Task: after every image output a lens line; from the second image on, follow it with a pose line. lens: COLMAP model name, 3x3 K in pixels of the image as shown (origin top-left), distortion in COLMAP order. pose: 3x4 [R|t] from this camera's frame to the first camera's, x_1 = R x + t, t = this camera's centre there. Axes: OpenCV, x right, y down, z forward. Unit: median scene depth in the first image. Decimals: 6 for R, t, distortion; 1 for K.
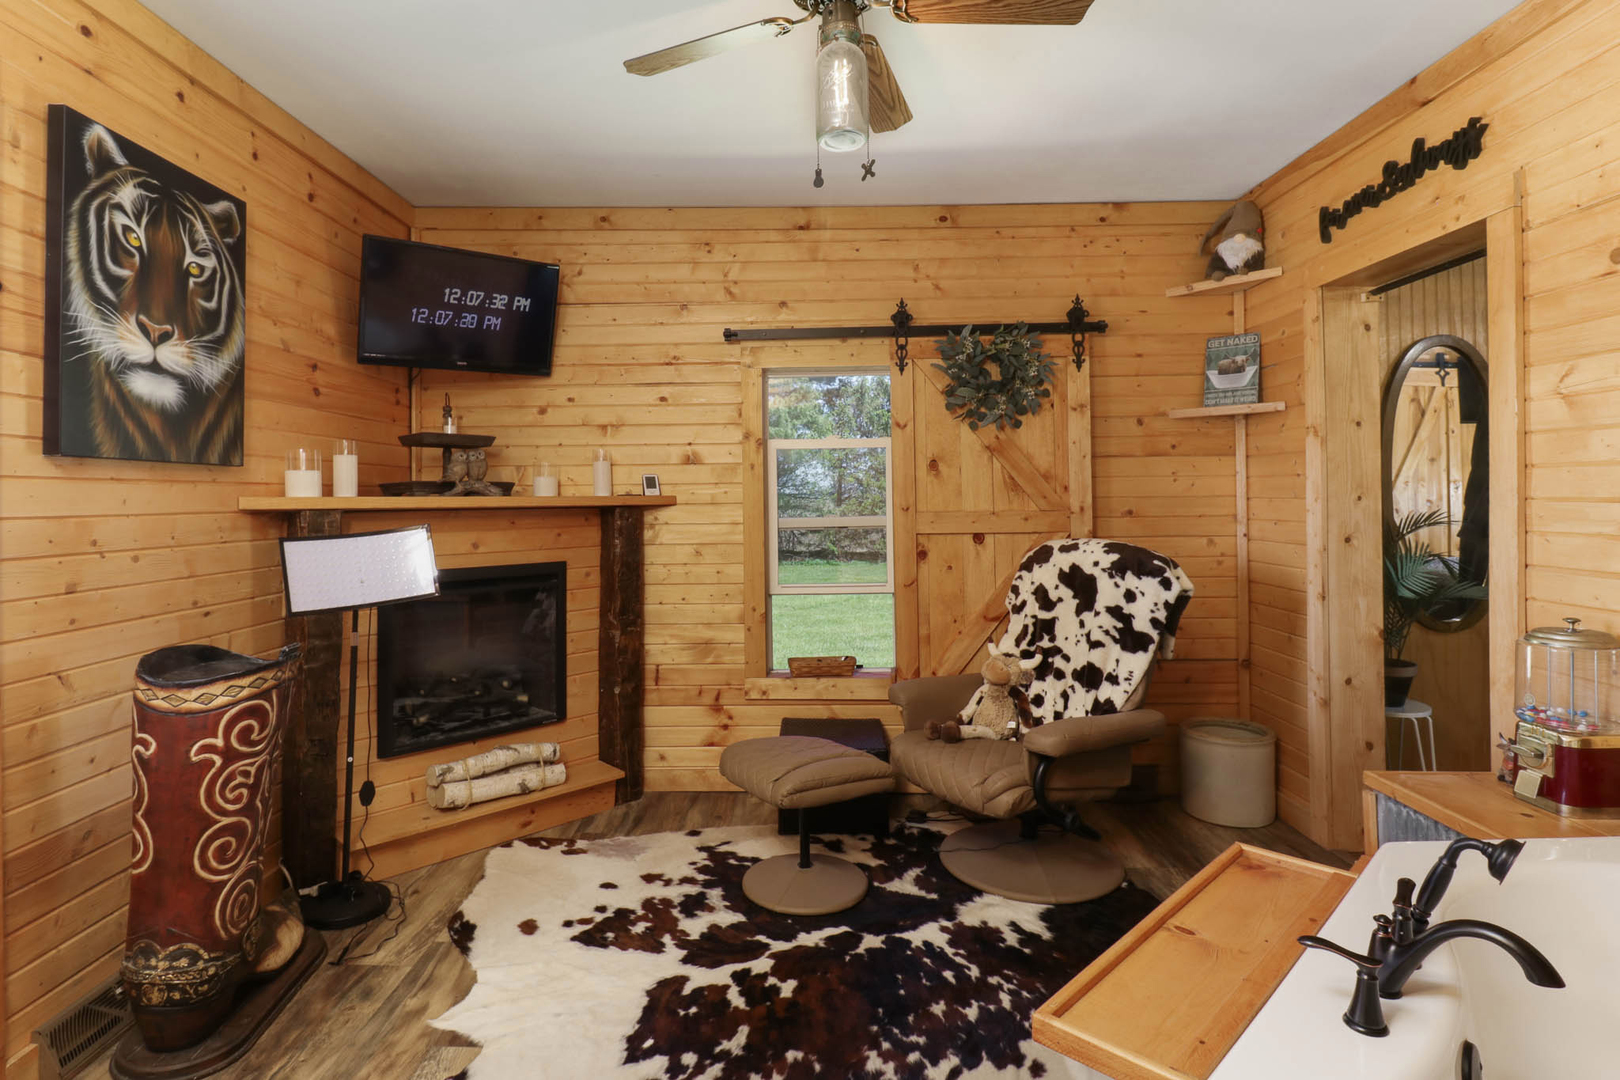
lens RADIAL K [[808.2, 0, 768.7], [0, 808.2, 483.7], [0, 0, 1]] dist [0.004099, -0.004483]
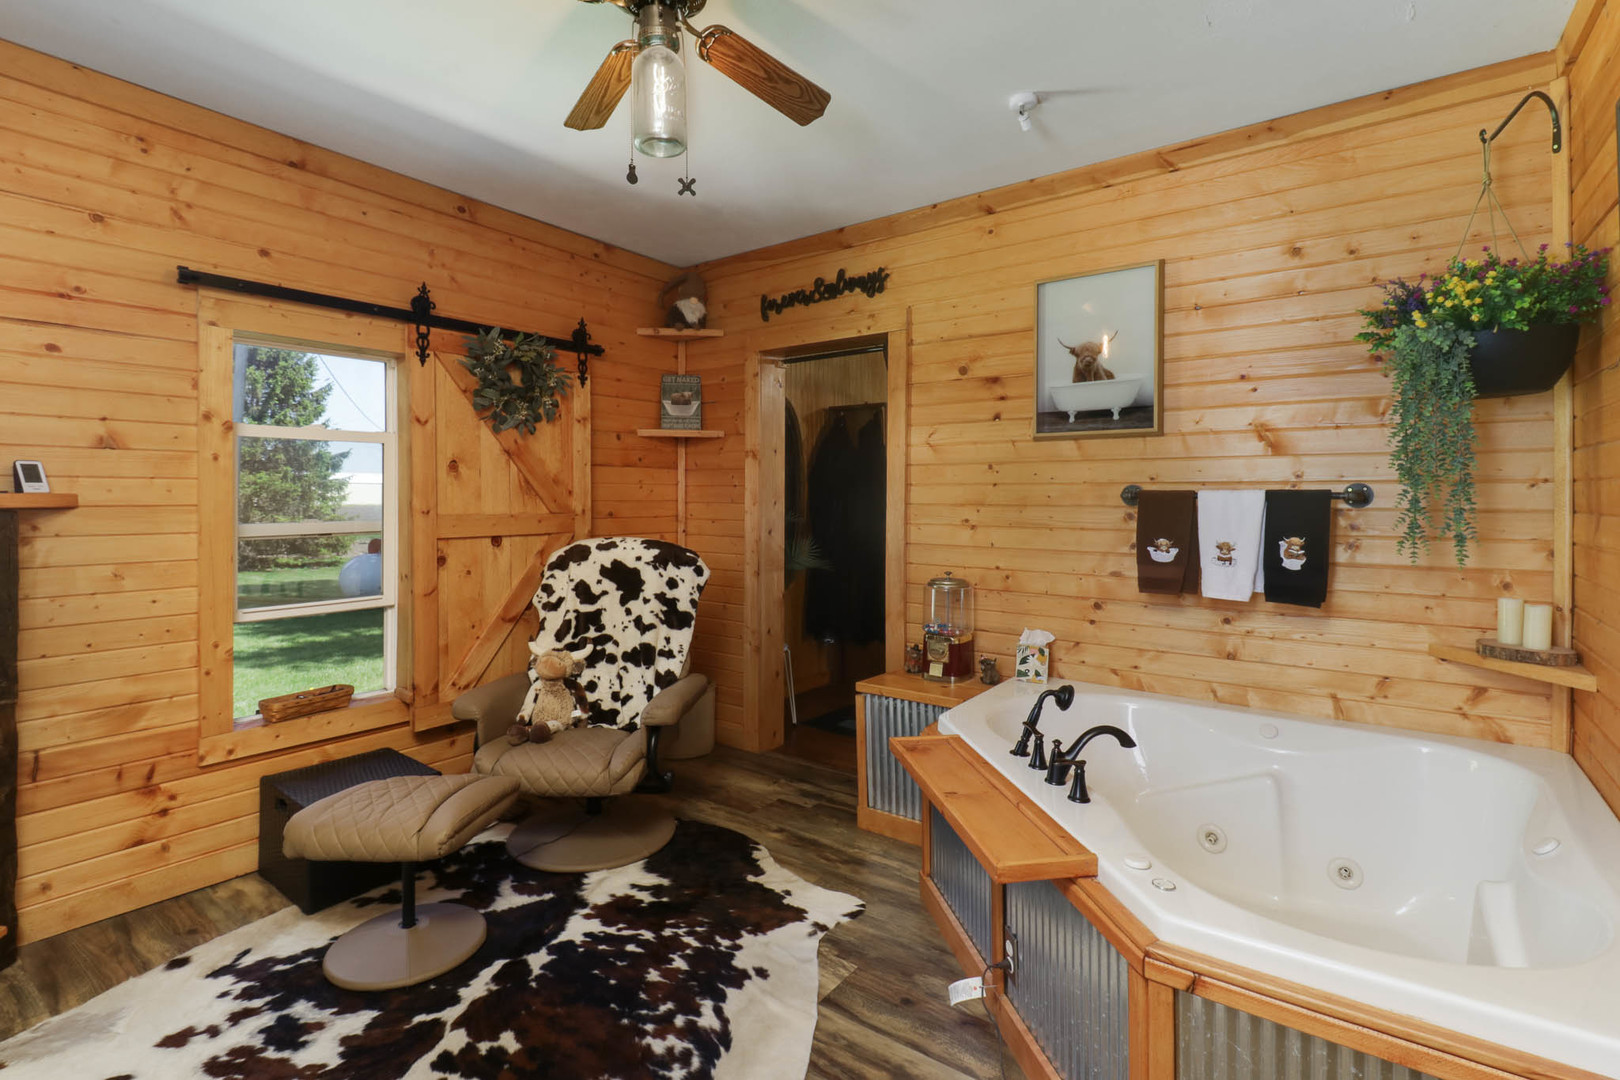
lens RADIAL K [[770.2, 0, 769.3], [0, 770.2, 495.7], [0, 0, 1]] dist [0.010580, -0.008230]
pose [[0.595686, 0.013395, 0.803106, -0.366494], [-0.021586, 0.999767, -0.000665, 0.005686], [-0.802927, -0.016939, 0.595836, 0.190421]]
